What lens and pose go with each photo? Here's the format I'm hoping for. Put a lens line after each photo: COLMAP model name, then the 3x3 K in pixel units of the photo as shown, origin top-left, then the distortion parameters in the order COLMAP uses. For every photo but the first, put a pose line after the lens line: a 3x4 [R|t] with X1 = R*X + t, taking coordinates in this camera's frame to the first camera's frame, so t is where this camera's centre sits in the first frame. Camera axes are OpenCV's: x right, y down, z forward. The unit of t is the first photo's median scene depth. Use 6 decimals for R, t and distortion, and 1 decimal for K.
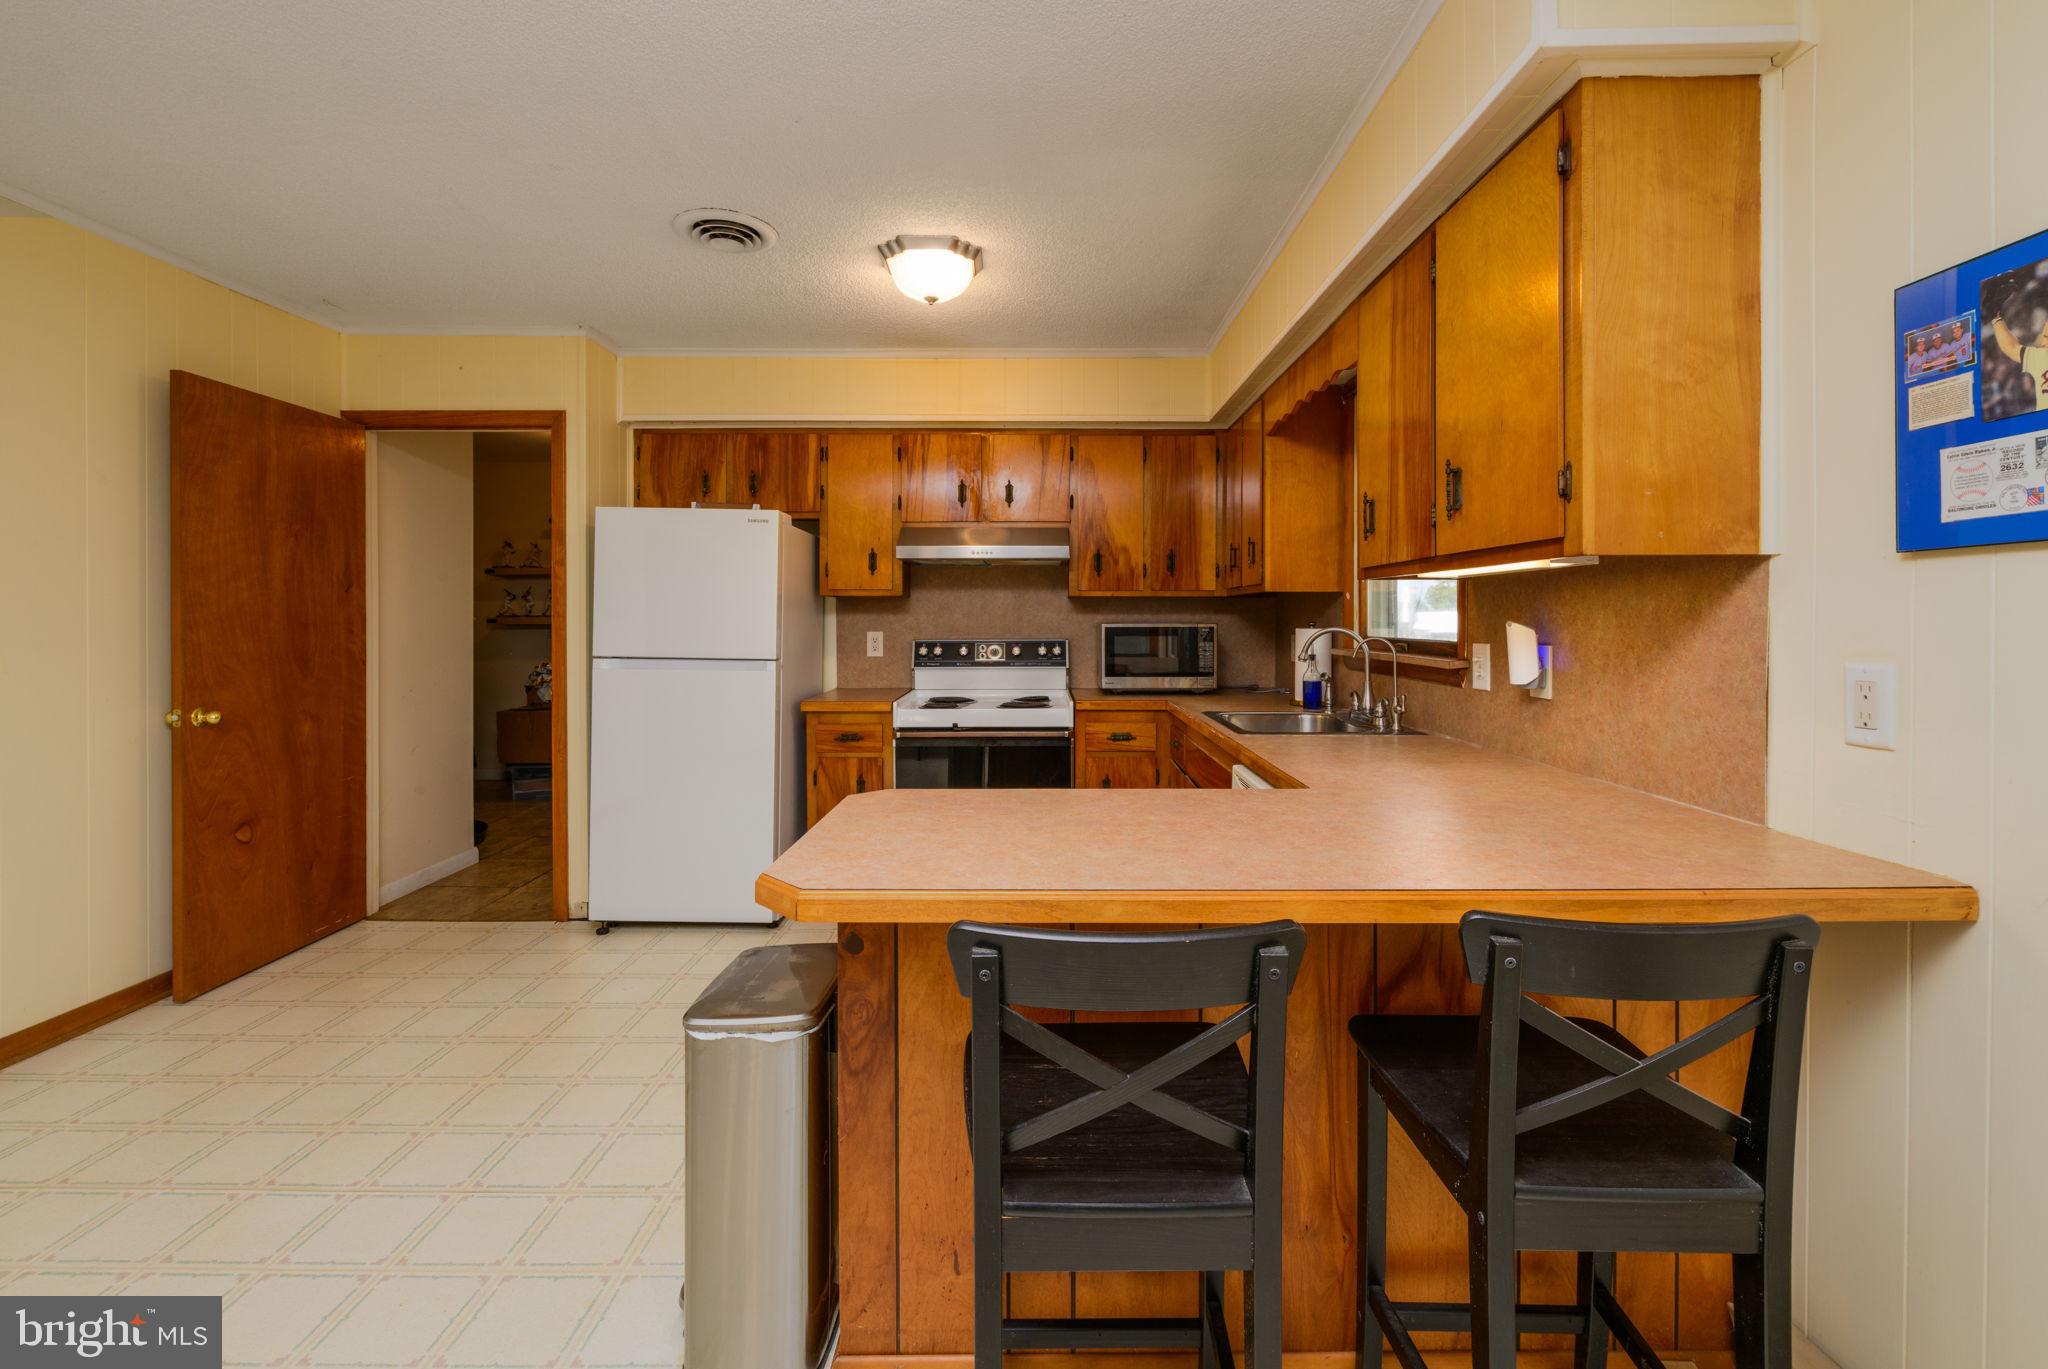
lens RADIAL K [[875.7, 0, 1032.9], [0, 875.7, 623.3], [0, 0, 1]] dist [-0.001128, 0.000124]
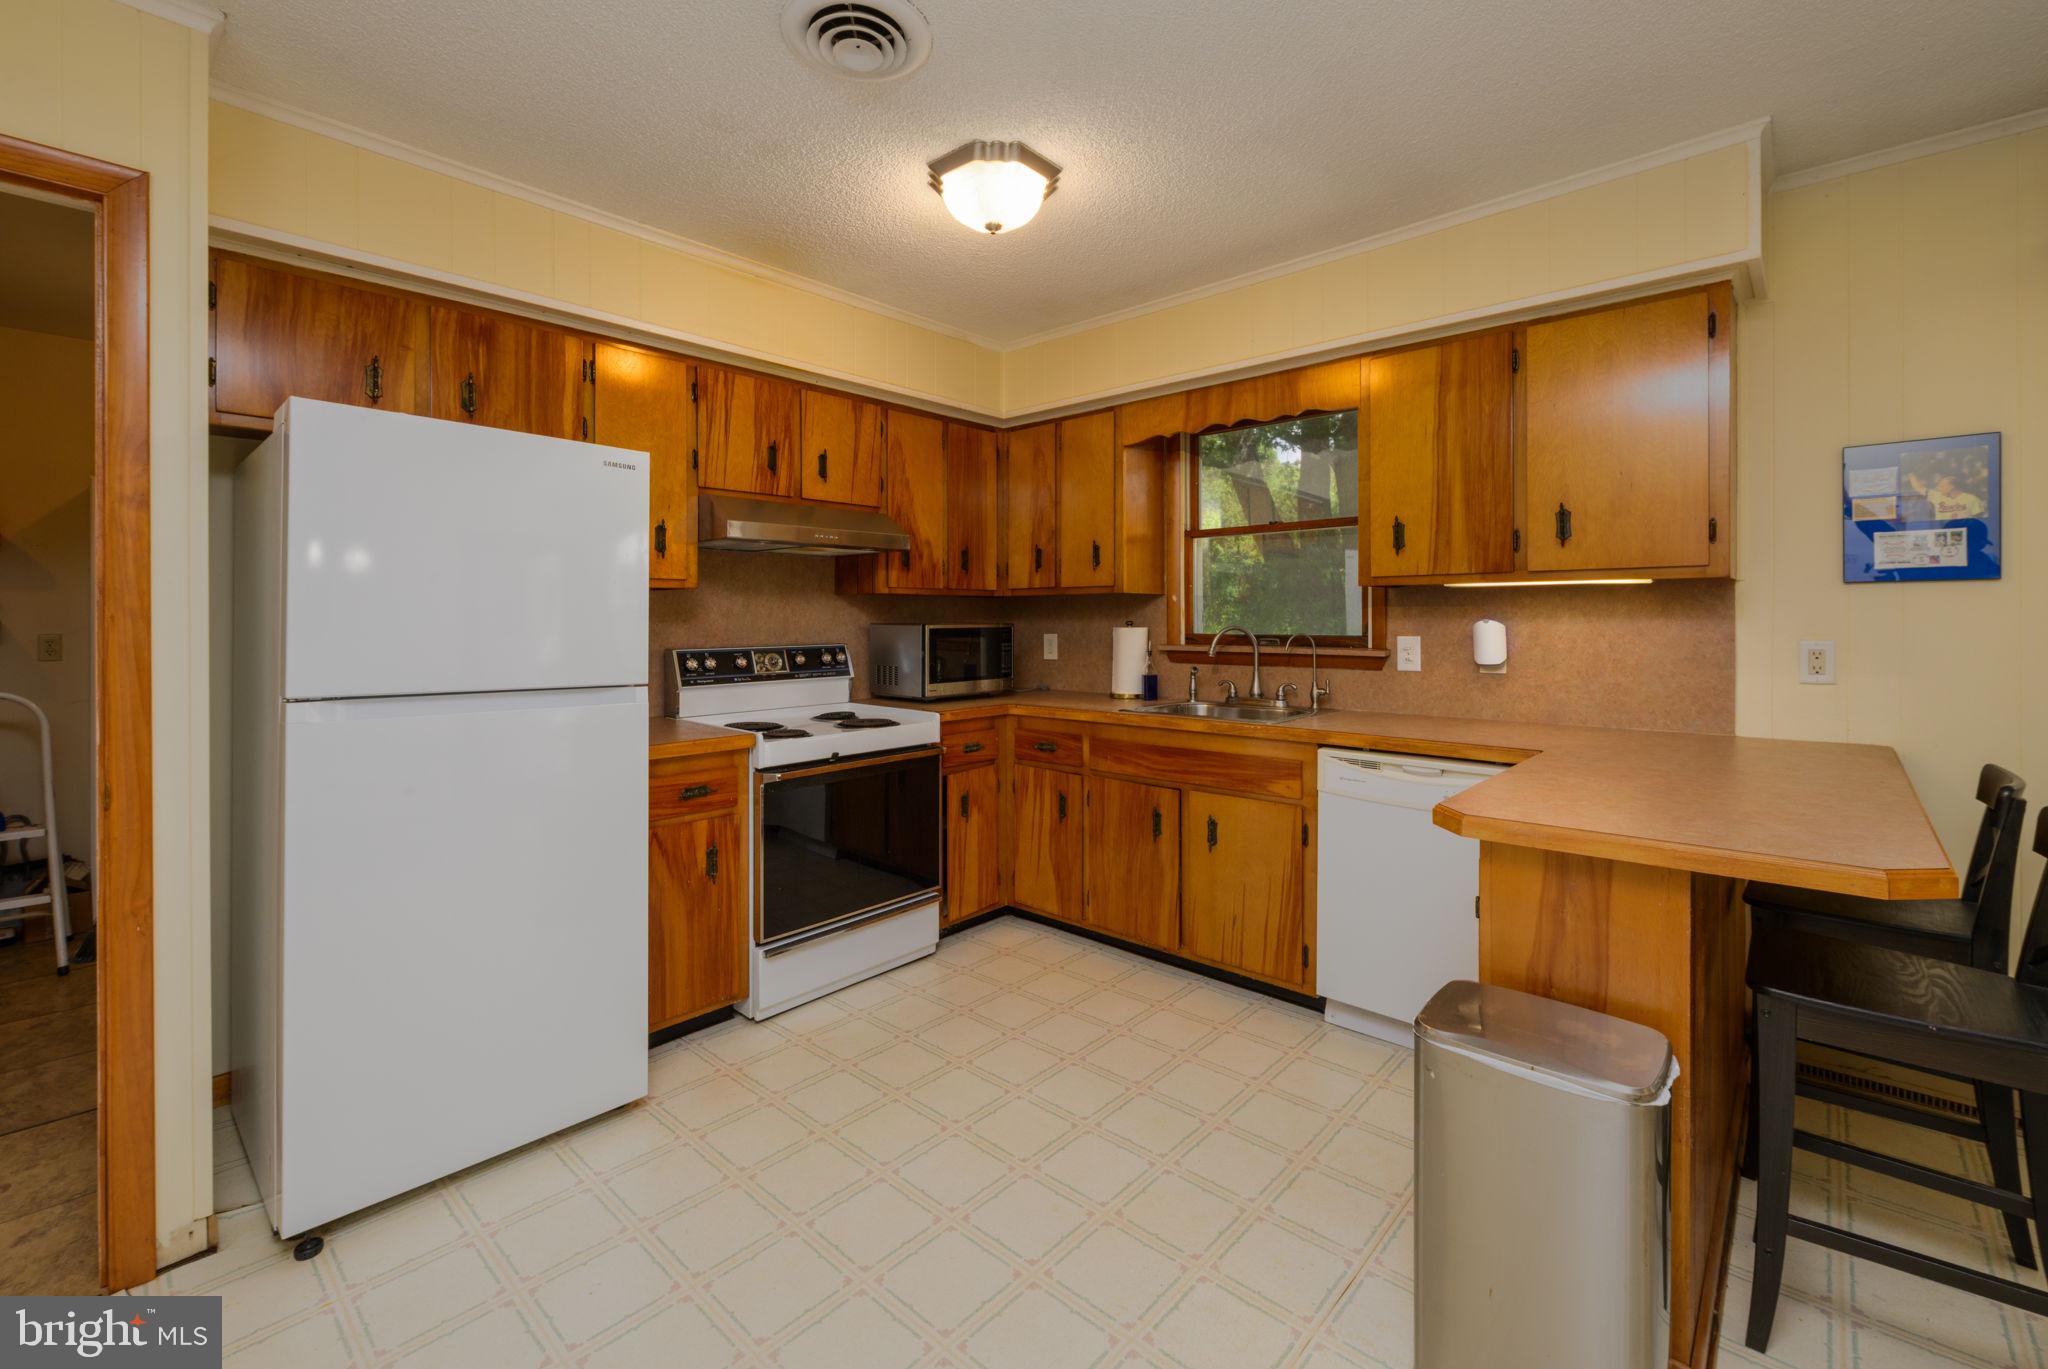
lens RADIAL K [[875.7, 0, 1032.1], [0, 875.7, 616.2], [0, 0, 1]] dist [-0.001128, 0.000124]
pose [[0.670592, -0.001300, 0.741825, -0.532944], [0.007476, 0.999960, -0.005005, -0.003079], [-0.741789, 0.008902, 0.670574, 0.330136]]
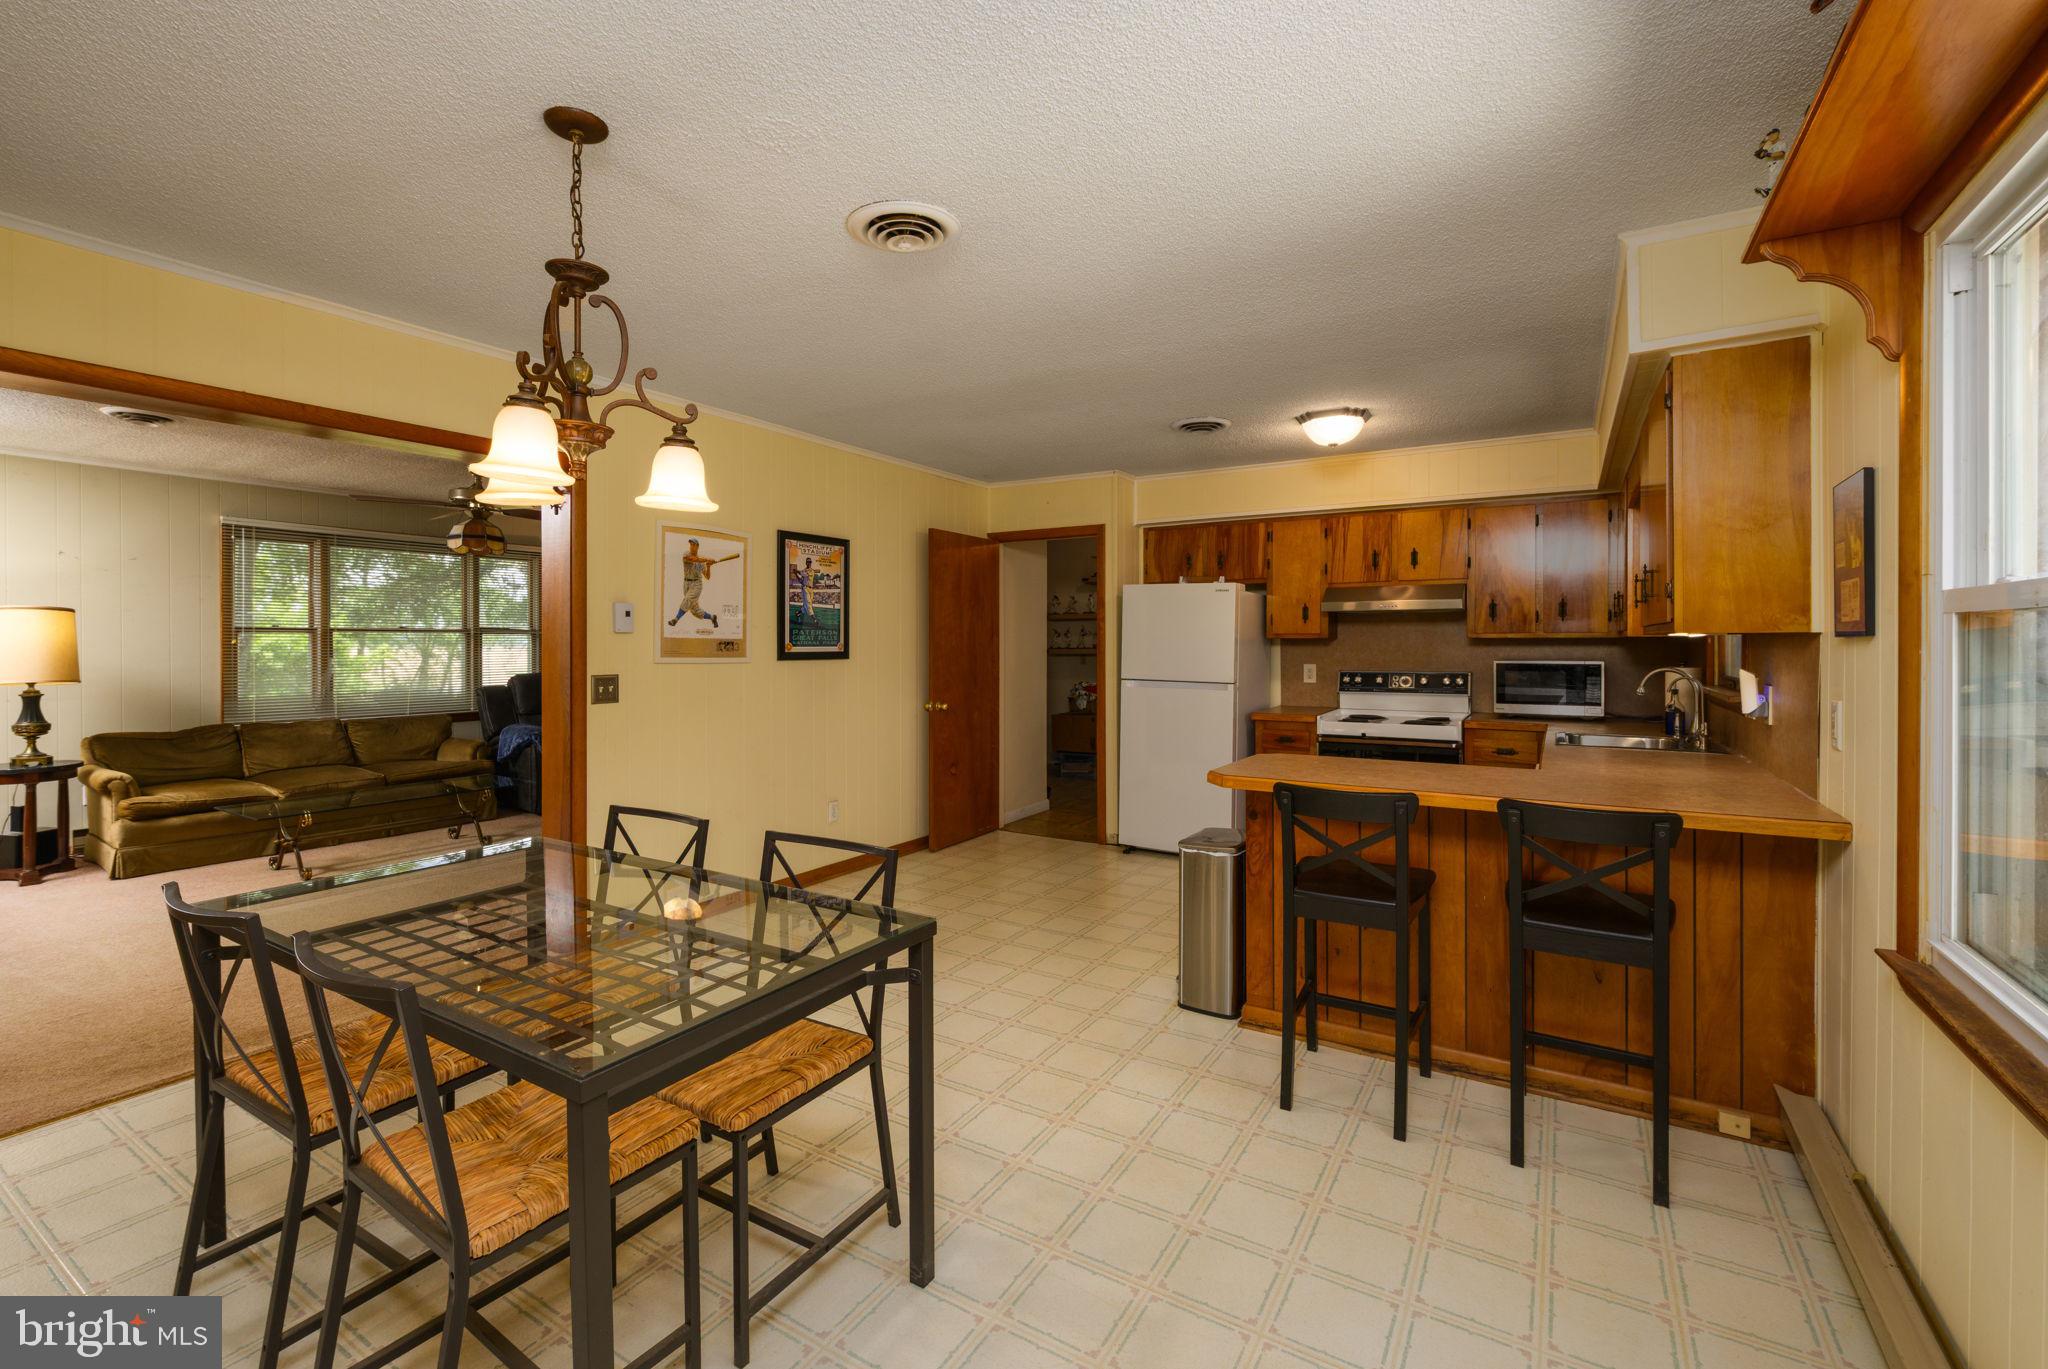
lens RADIAL K [[875.7, 0, 1032.3], [0, 875.7, 650.9], [0, 0, 1]] dist [-0.001128, 0.000124]
pose [[0.860821, 0.004304, -0.508890, 0.152943], [-0.002152, 0.999986, 0.004817, -0.018021], [0.508904, -0.003051, 0.860818, -0.411387]]
